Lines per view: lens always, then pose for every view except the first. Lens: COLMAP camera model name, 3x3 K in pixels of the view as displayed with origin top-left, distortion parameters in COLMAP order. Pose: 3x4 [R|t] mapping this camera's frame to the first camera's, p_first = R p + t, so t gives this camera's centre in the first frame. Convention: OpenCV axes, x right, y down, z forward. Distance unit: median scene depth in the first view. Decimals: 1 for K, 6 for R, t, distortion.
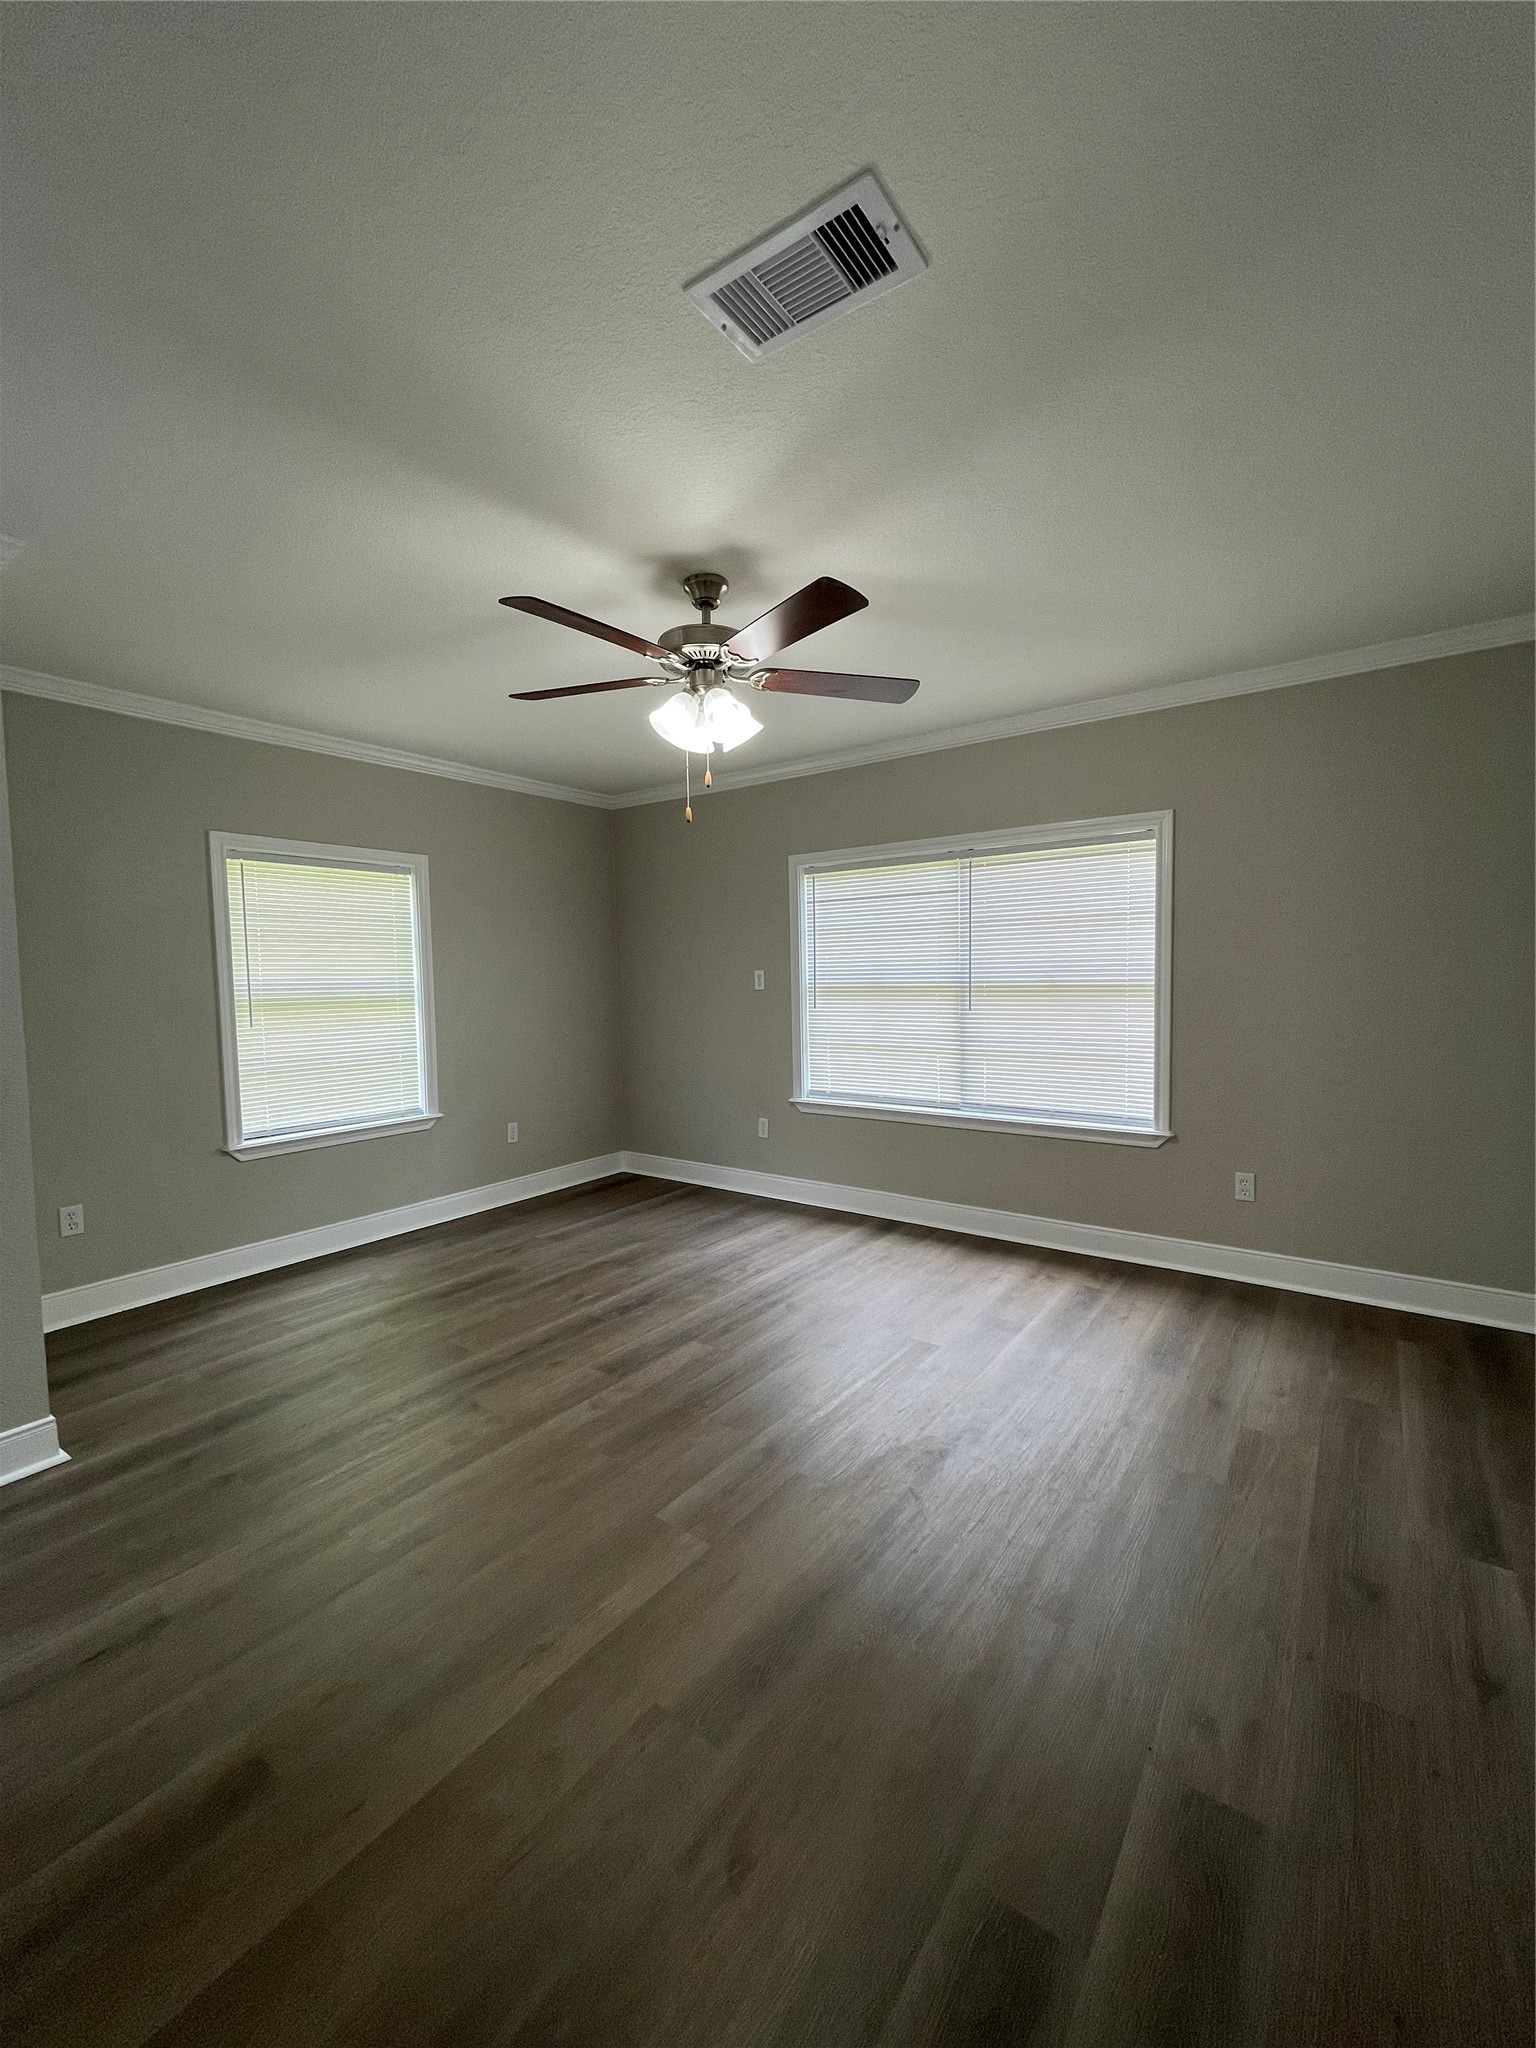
lens RADIAL K [[829.1, 0, 770.5], [0, 829.1, 1026.8], [0, 0, 1]] dist [-0.002628, 0.001833]
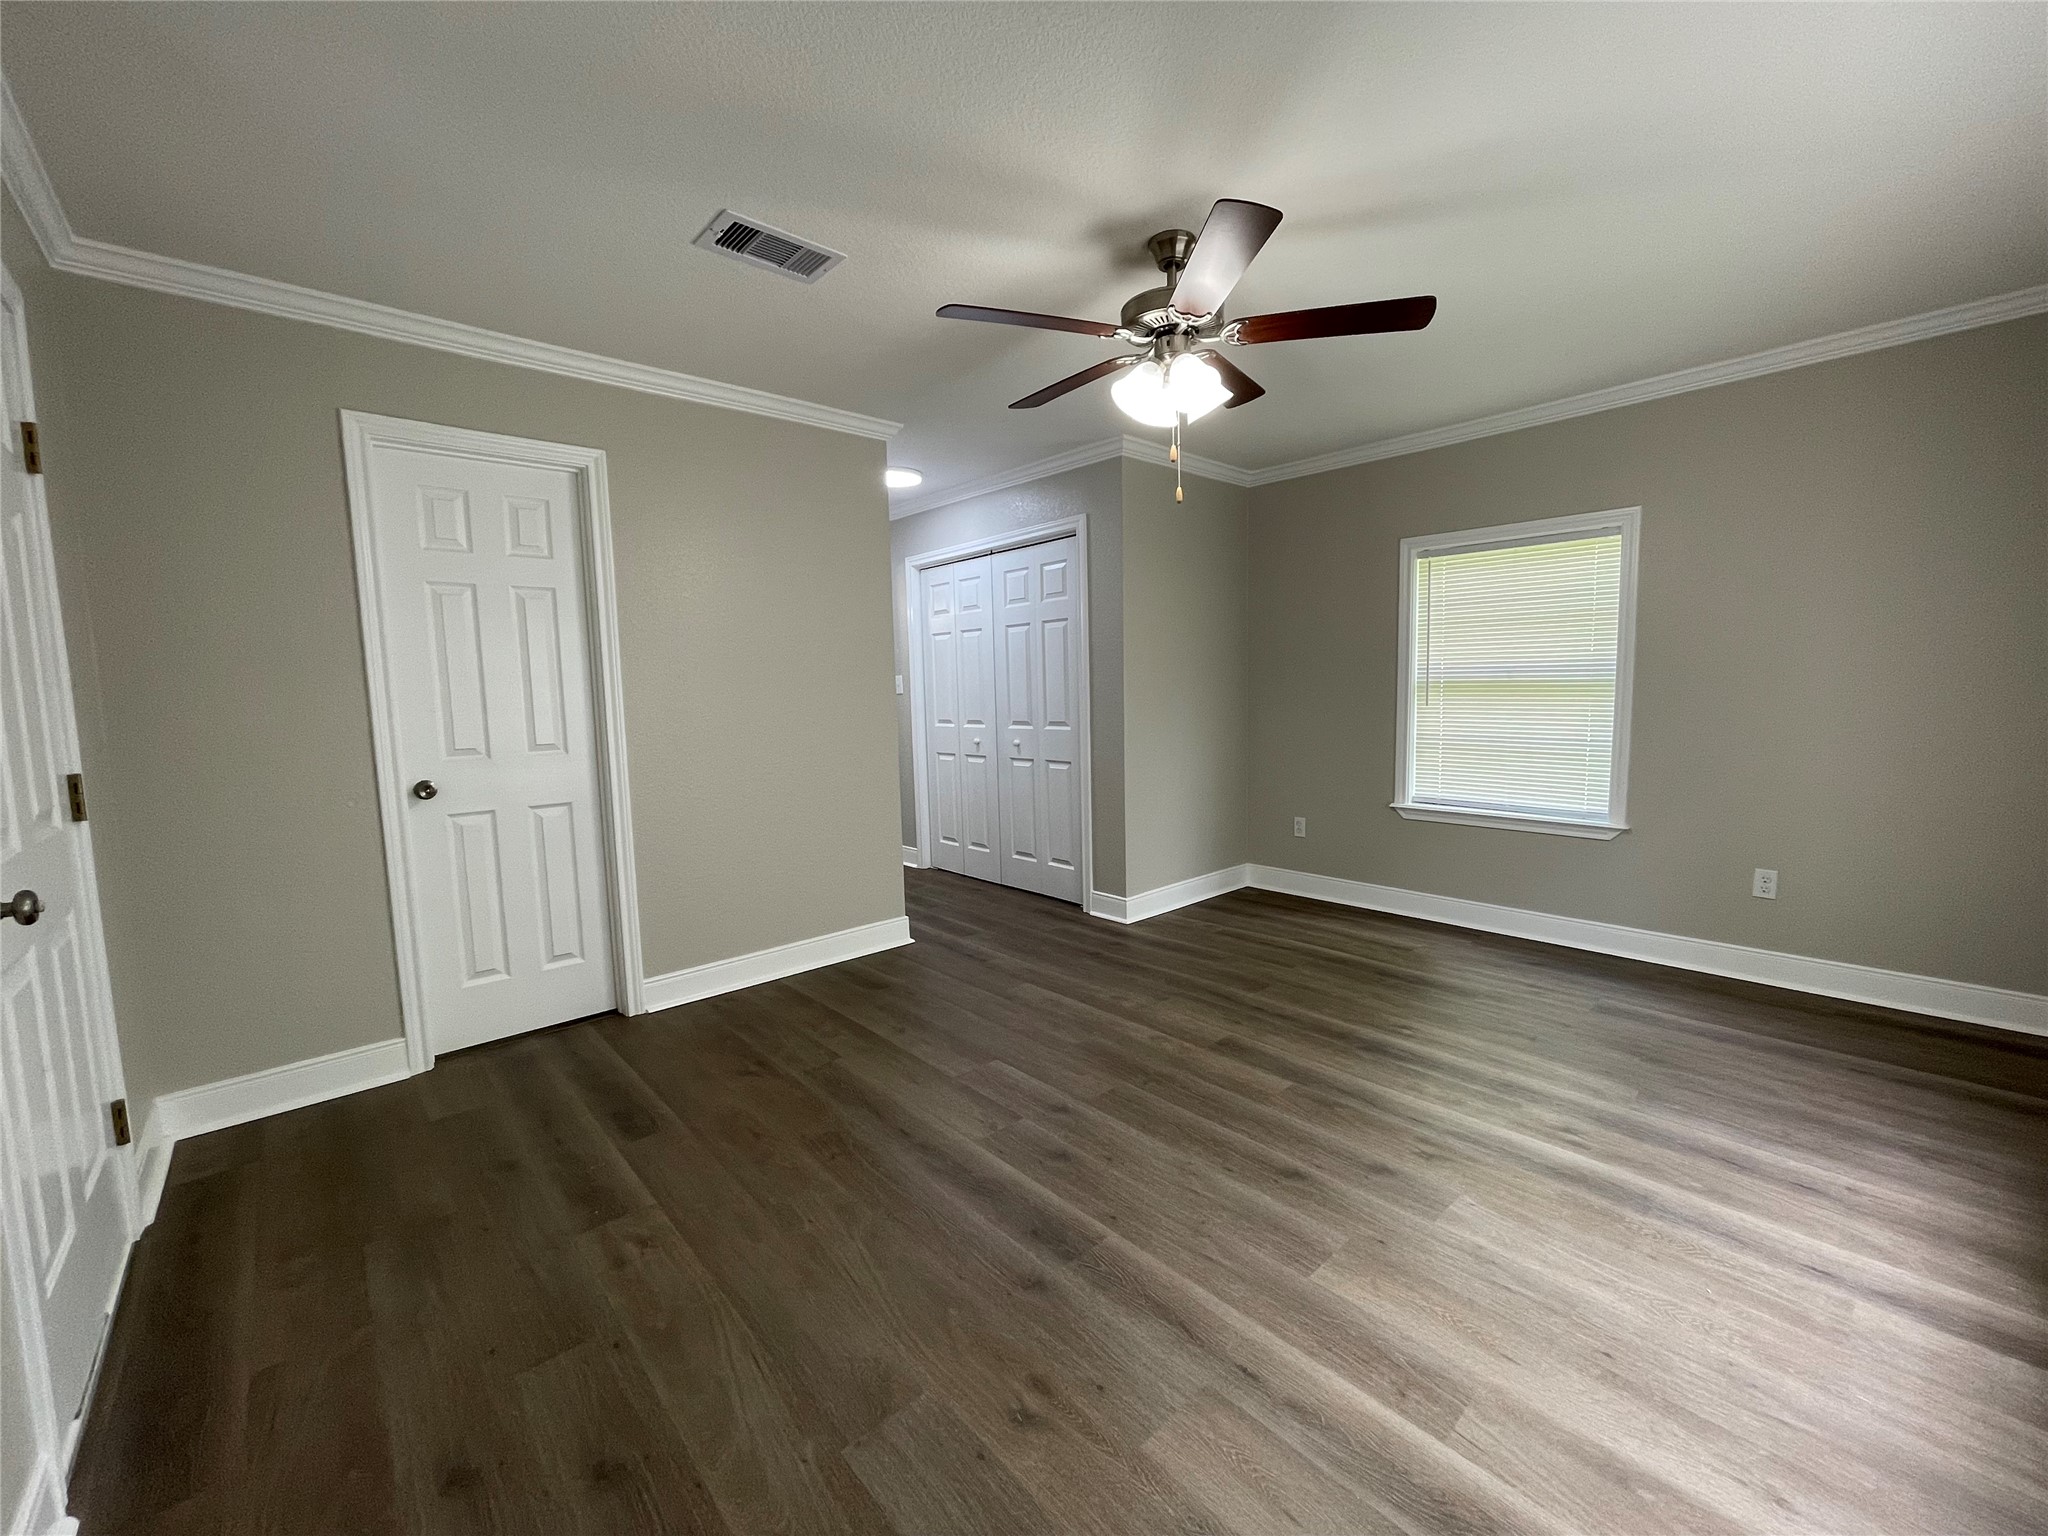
lens RADIAL K [[829.1, 0, 1021.1], [0, 829.1, 768.9], [0, 0, 1]] dist [-0.002628, 0.001833]
pose [[-0.217888, 0.115570, -0.969107, 0.634059], [-0.038799, 0.991154, 0.126922, -0.037635], [0.975202, 0.065255, -0.211477, 0.725677]]
